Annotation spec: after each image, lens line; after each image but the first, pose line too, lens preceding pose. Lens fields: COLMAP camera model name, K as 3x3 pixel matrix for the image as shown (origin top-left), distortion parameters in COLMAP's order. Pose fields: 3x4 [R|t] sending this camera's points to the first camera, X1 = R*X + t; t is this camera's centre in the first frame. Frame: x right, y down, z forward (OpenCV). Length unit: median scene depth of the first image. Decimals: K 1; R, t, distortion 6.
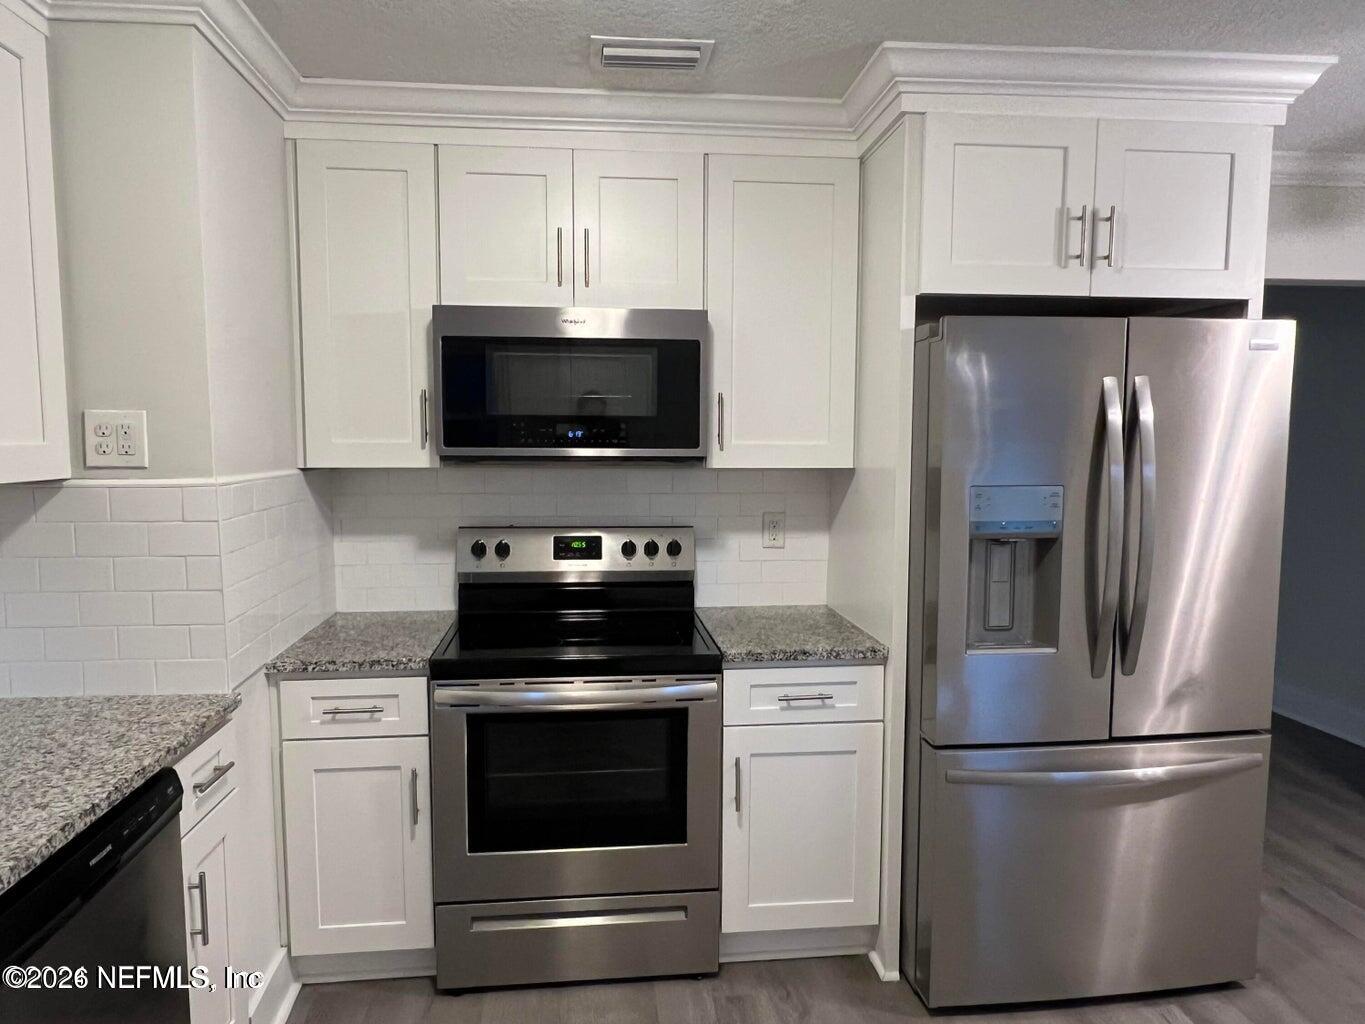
lens RADIAL K [[905.4, 0, 681.9], [0, 905.4, 513.9], [0, 0, 1]] dist [-0.006136, 0.001893]
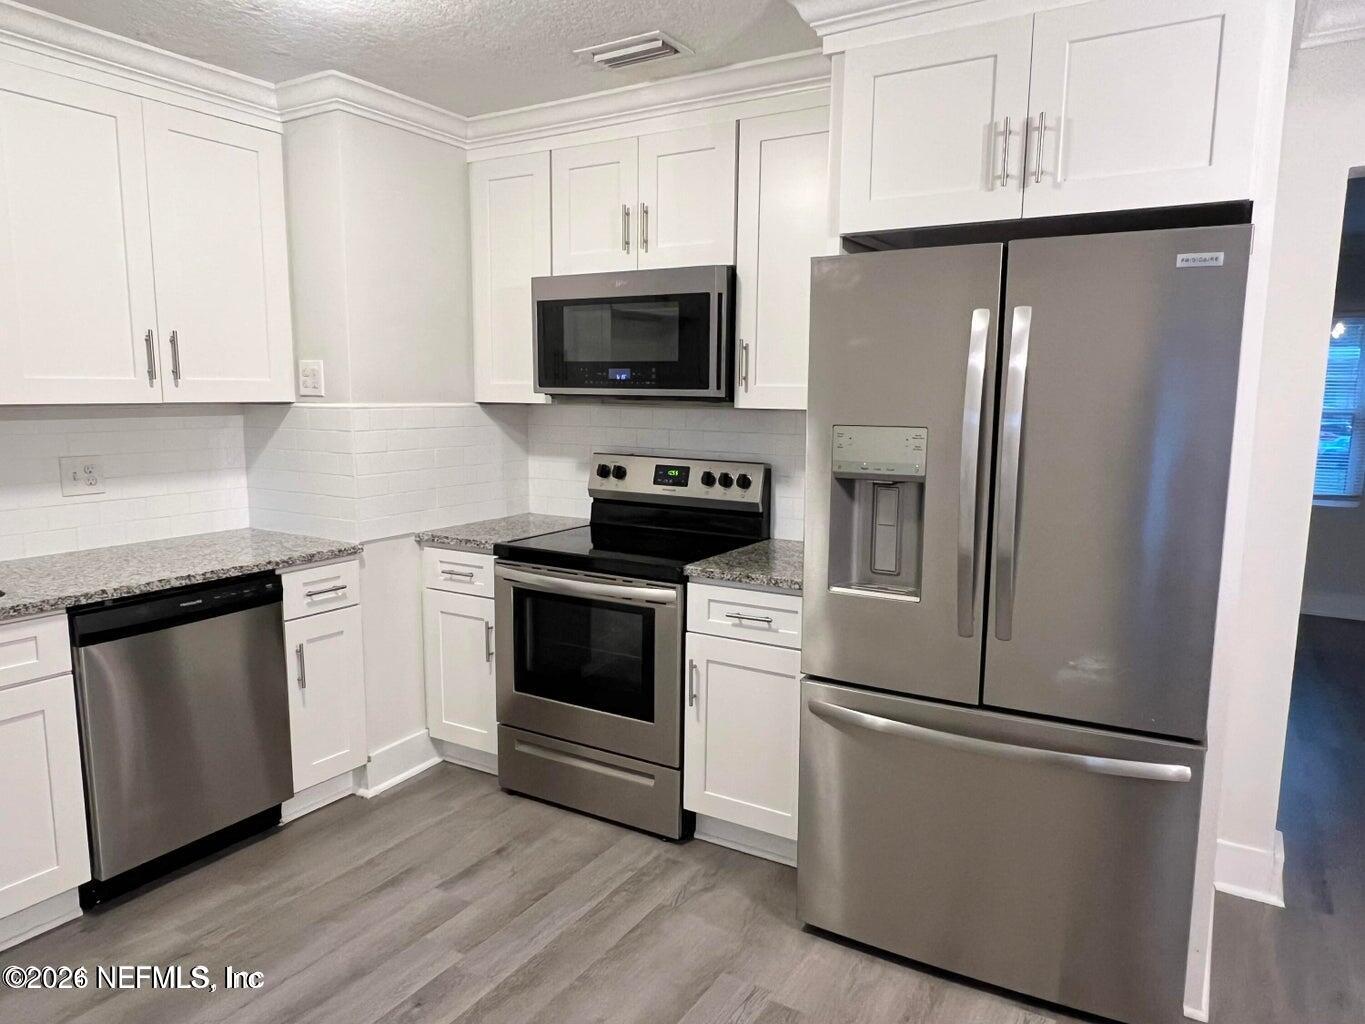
lens RADIAL K [[905.4, 0, 685.9], [0, 905.4, 513.4], [0, 0, 1]] dist [-0.006136, 0.001893]
pose [[0.799776, 0.086870, -0.593979, 0.722020], [-0.059430, 0.996071, 0.065656, 0.009908], [0.597349, -0.017210, 0.801797, 0.078594]]
